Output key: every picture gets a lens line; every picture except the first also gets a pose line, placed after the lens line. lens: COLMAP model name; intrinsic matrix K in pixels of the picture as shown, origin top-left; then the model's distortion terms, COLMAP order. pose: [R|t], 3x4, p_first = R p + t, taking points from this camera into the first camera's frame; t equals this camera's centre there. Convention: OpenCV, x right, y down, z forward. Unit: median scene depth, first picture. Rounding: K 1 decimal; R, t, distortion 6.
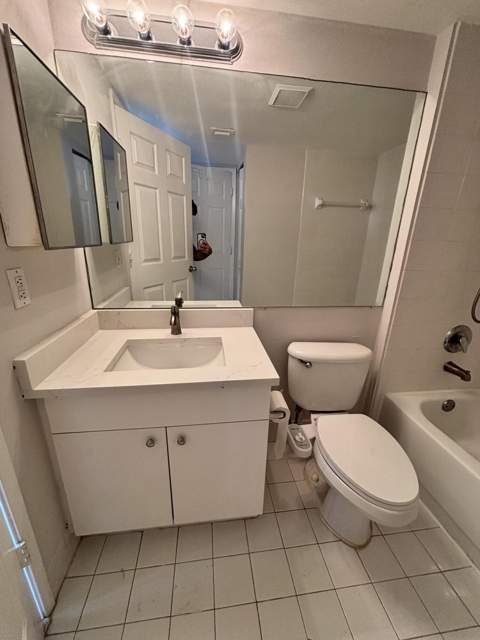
lens RADIAL K [[257.6, 0, 239.2], [0, 257.6, 320.1], [0, 0, 1]] dist [0.001930, -0.000823]
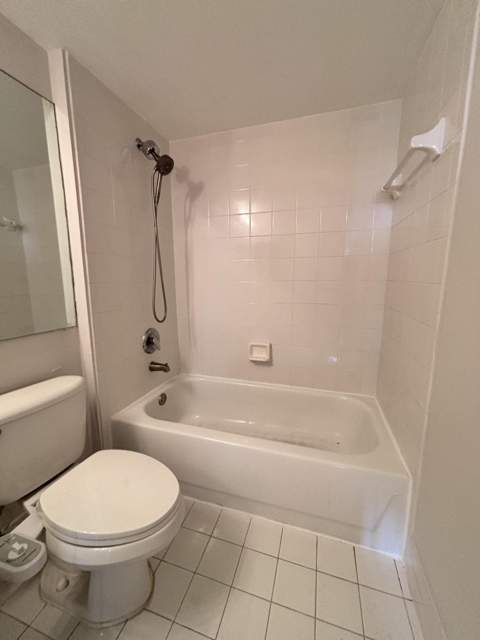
lens RADIAL K [[257.6, 0, 241.3], [0, 257.6, 321.6], [0, 0, 1]] dist [0.001930, -0.000823]
pose [[0.421155, -0.175010, 0.889944, 0.010699], [0.286737, 0.956574, 0.052418, 0.048191], [-0.860471, 0.233104, 0.453048, 0.116894]]
